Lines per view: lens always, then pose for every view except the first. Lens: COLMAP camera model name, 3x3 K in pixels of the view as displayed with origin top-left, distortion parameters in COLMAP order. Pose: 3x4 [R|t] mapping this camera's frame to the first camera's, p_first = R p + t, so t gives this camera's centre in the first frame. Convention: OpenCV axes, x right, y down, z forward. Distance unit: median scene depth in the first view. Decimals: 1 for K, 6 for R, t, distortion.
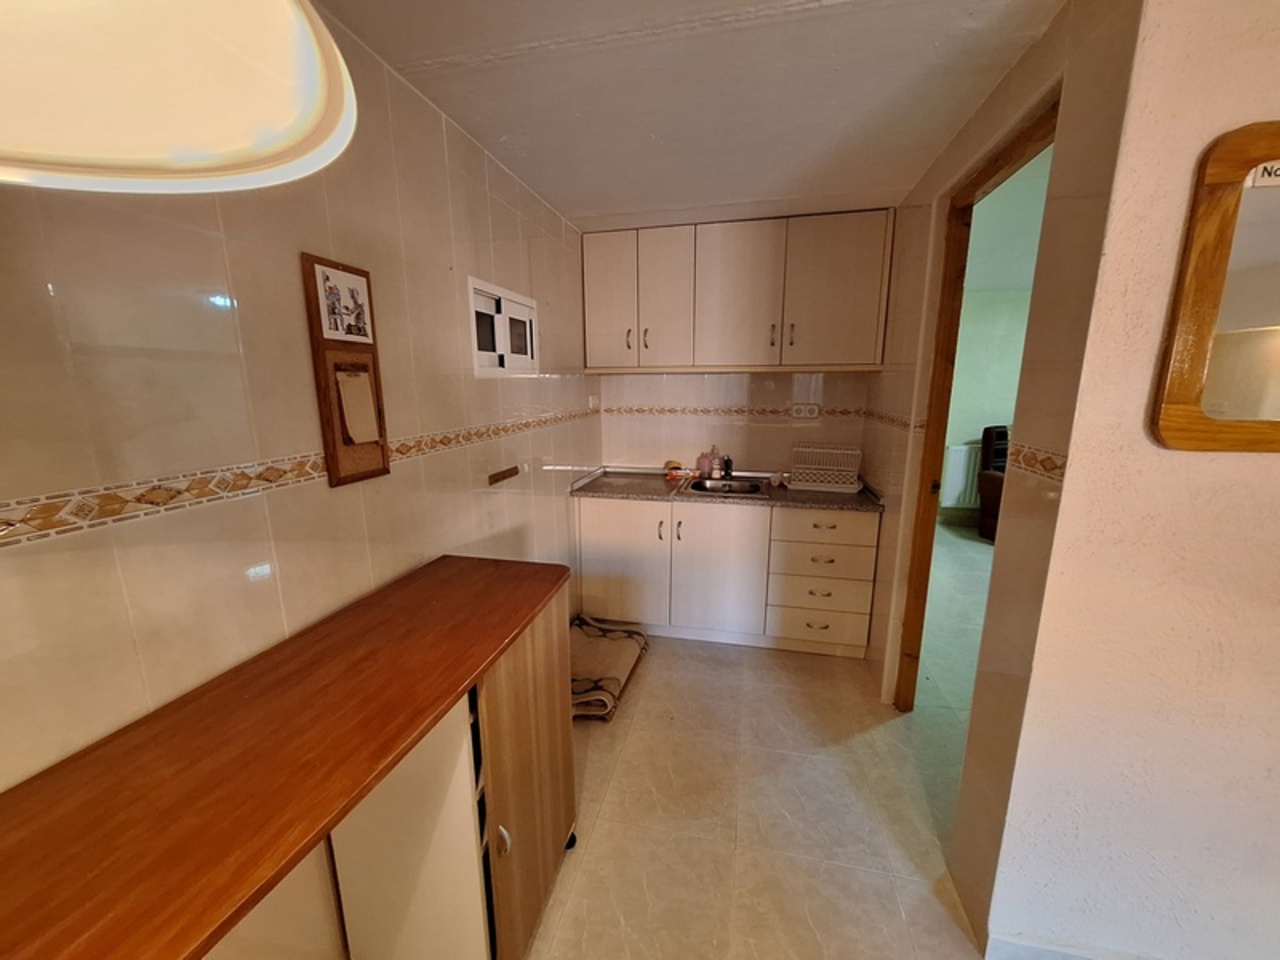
lens RADIAL K [[500.3, 0, 644.2], [0, 500.3, 477.7], [0, 0, 1]] dist [-0.002546, -0.000107]
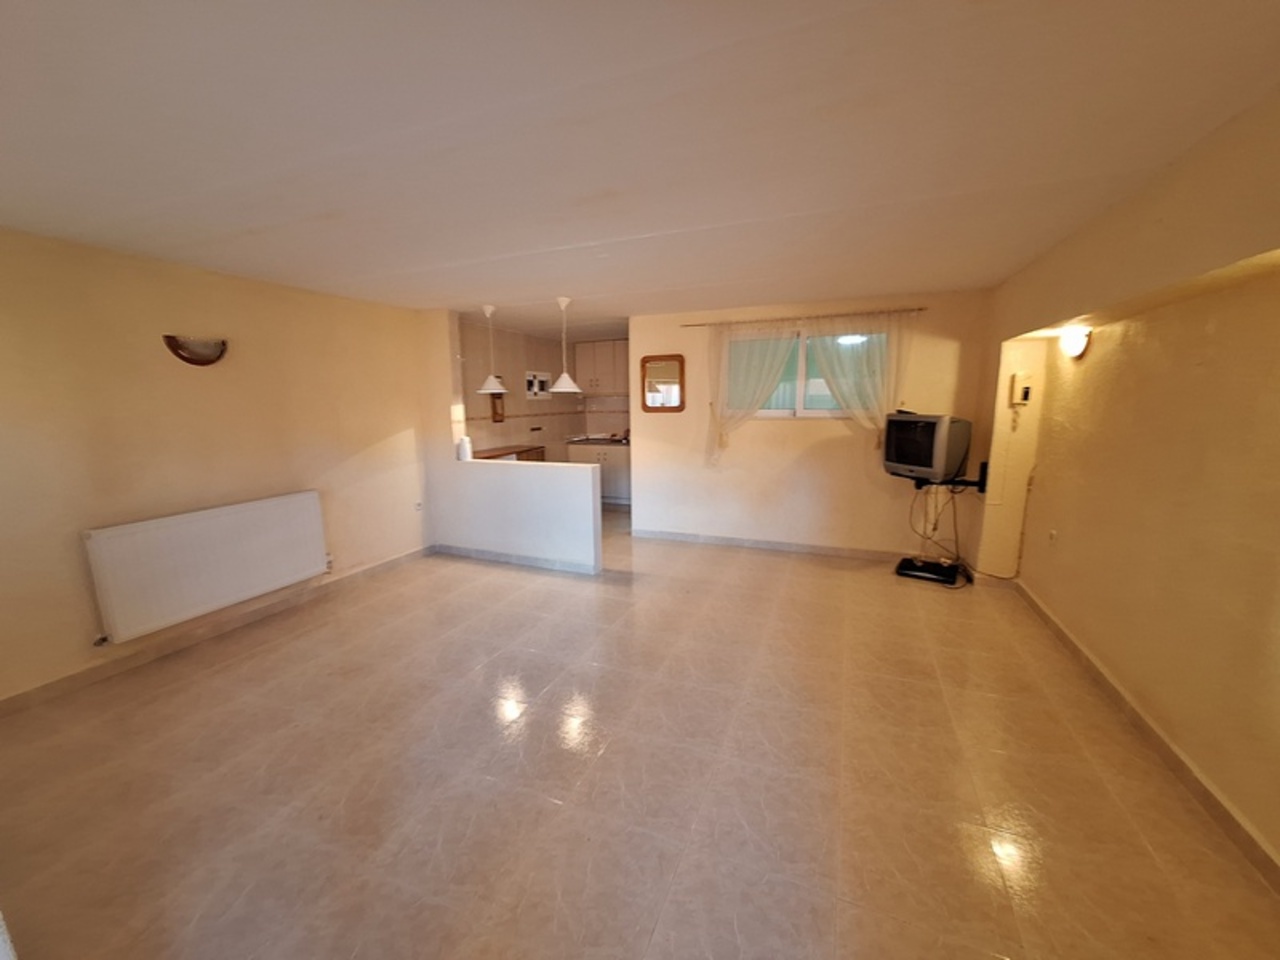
lens RADIAL K [[500.3, 0, 637.9], [0, 500.3, 481.3], [0, 0, 1]] dist [-0.002546, -0.000107]
pose [[0.983815, 0.019044, -0.178175, 0.681968], [-0.023194, 0.999505, -0.021234, 0.275761], [0.177682, 0.025022, 0.983770, -1.469721]]
